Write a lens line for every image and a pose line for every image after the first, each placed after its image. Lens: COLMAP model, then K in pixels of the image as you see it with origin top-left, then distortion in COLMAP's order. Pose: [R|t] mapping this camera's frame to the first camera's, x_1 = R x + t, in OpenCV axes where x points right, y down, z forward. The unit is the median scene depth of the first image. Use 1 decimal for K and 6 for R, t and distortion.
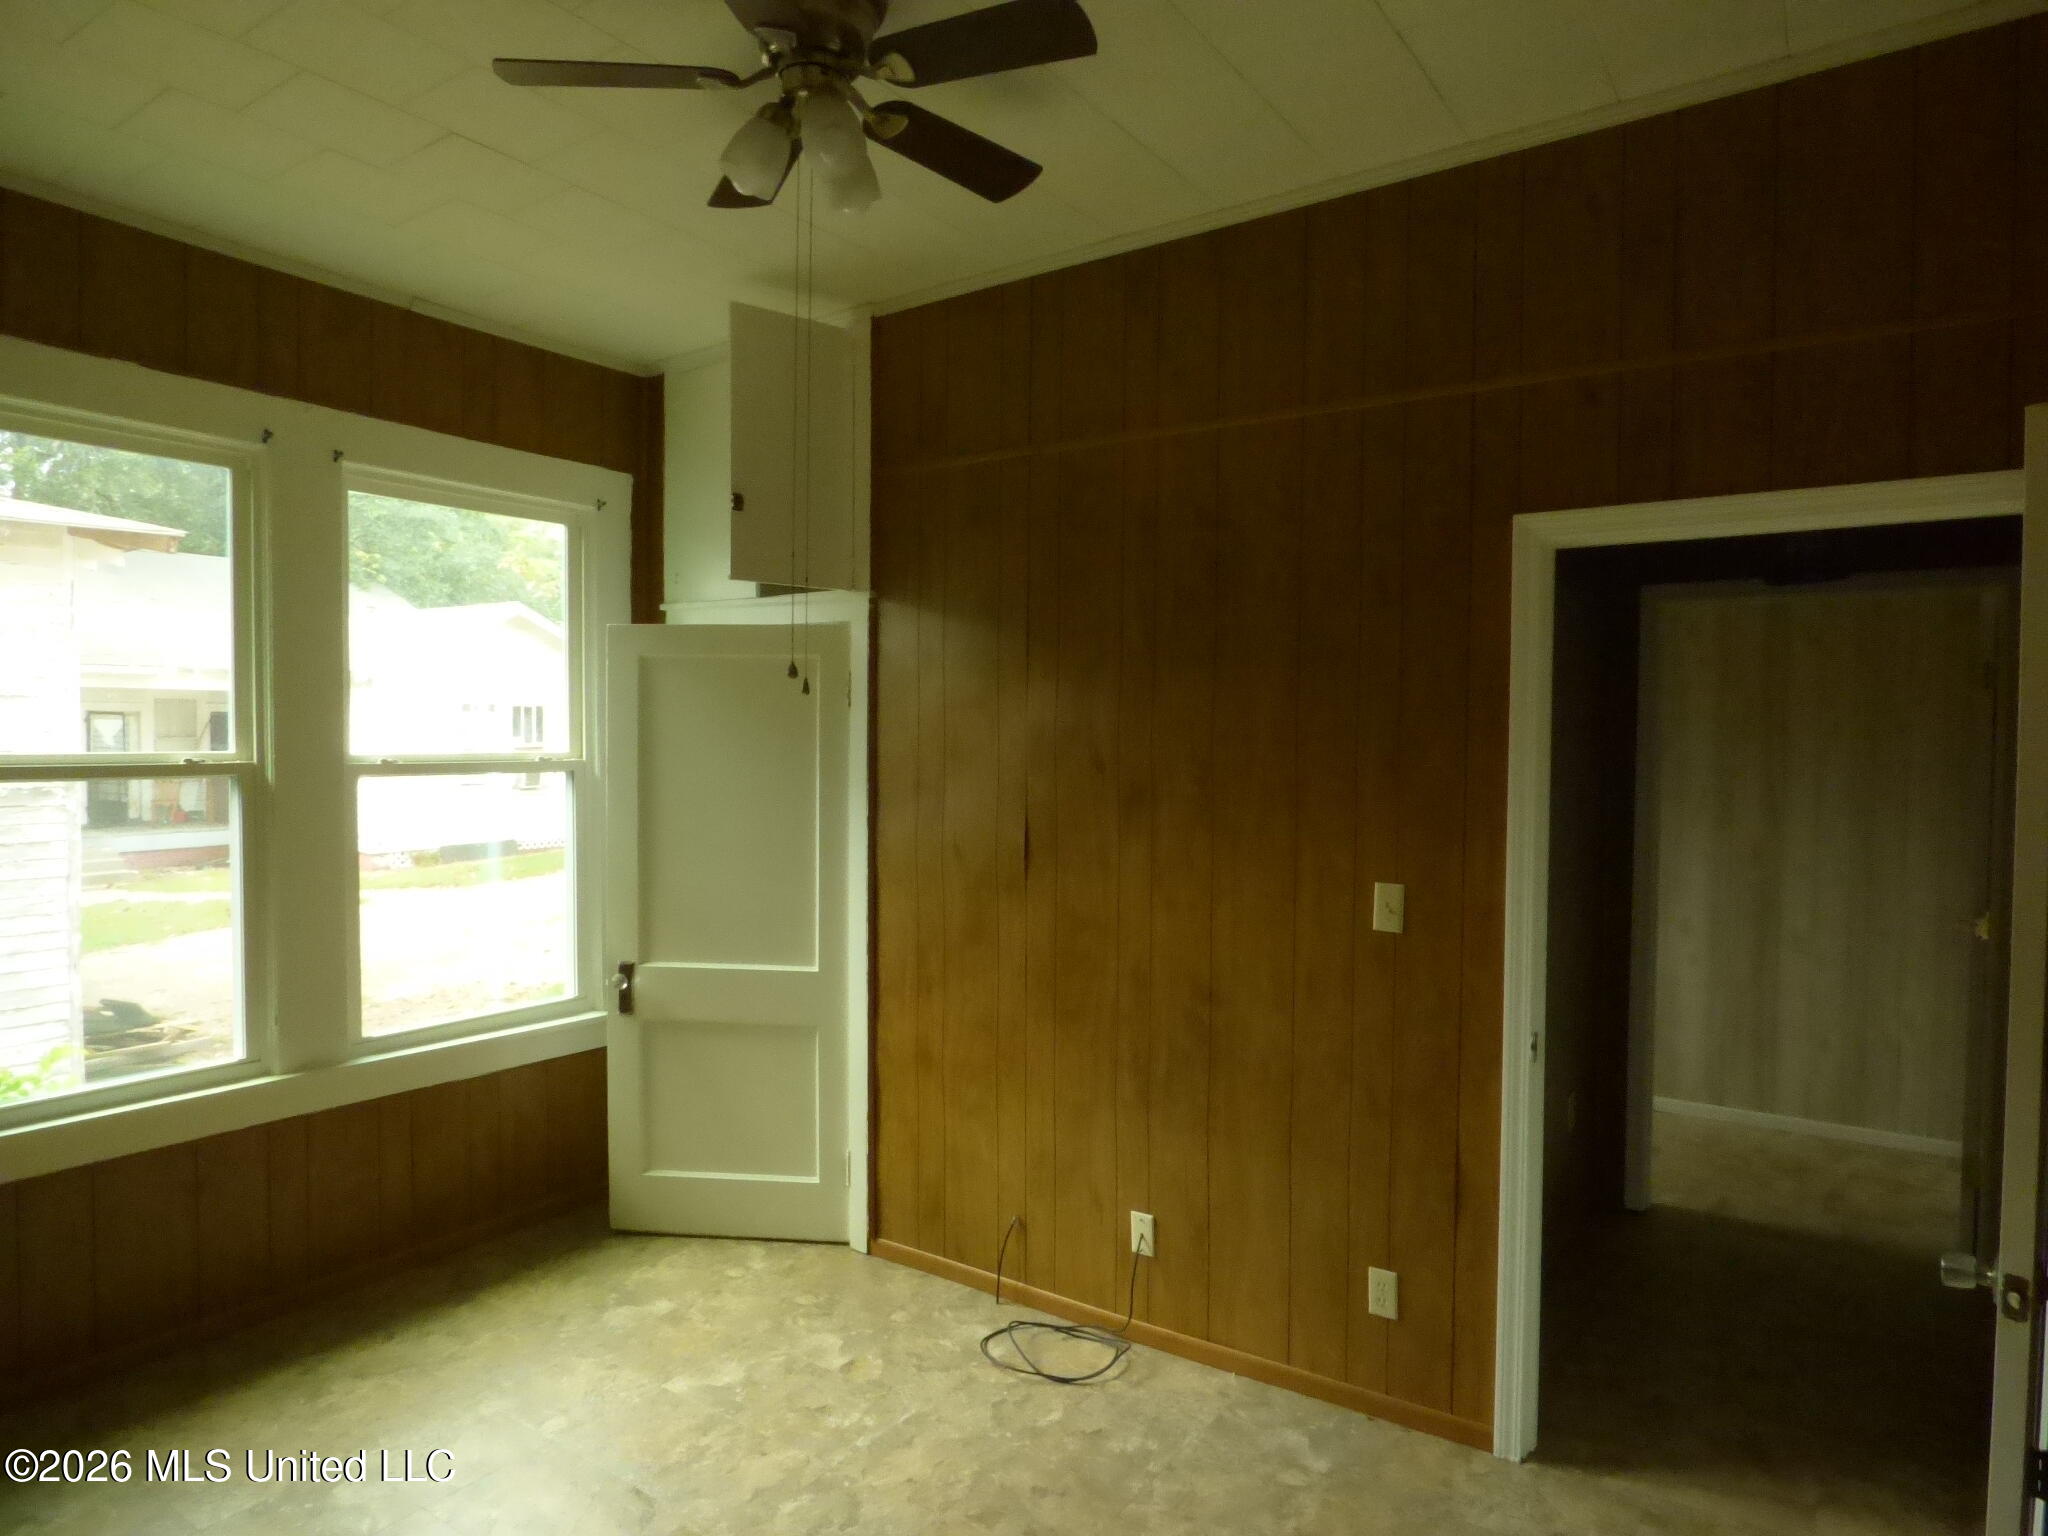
lens RADIAL K [[1242.7, 0, 1016.4], [0, 1242.7, 767.0], [0, 0, 1]] dist [-0.003710, 0.001327]
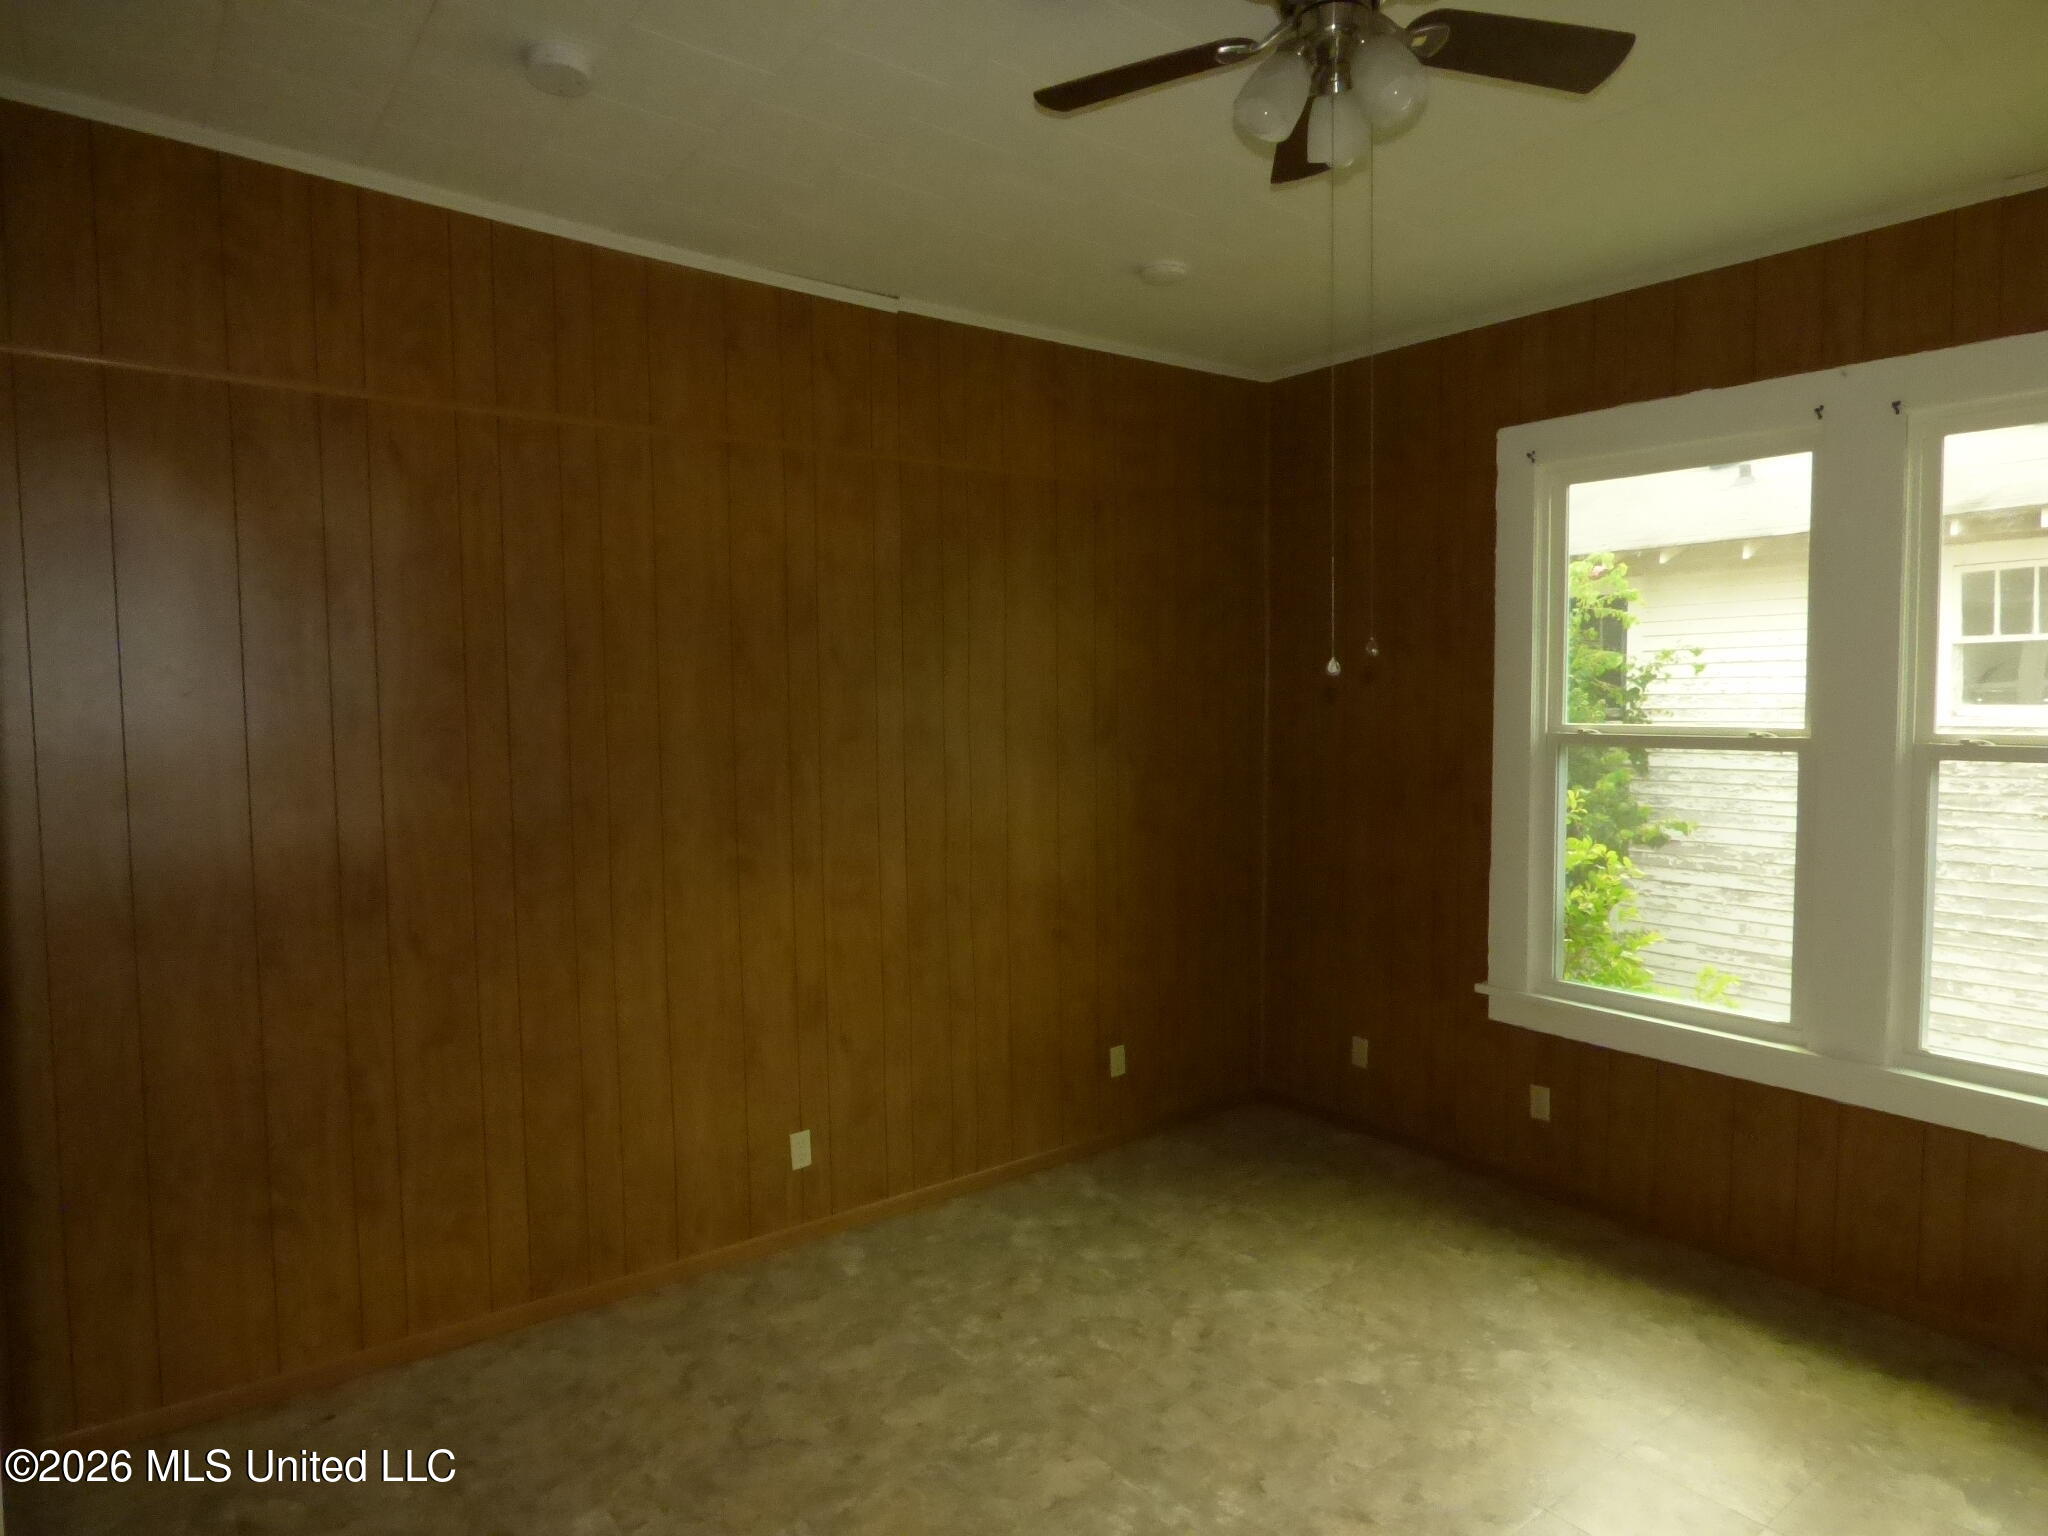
lens RADIAL K [[1156.9, 0, 1024.0], [0, 1156.9, 768.0], [0, 0, 1]] dist [-0.001333, 0.000264]
pose [[-0.271043, 0.048426, -0.961348, 0.476539], [-0.023755, 0.998093, 0.056974, -0.018142], [0.962274, 0.038280, -0.269375, 0.641704]]
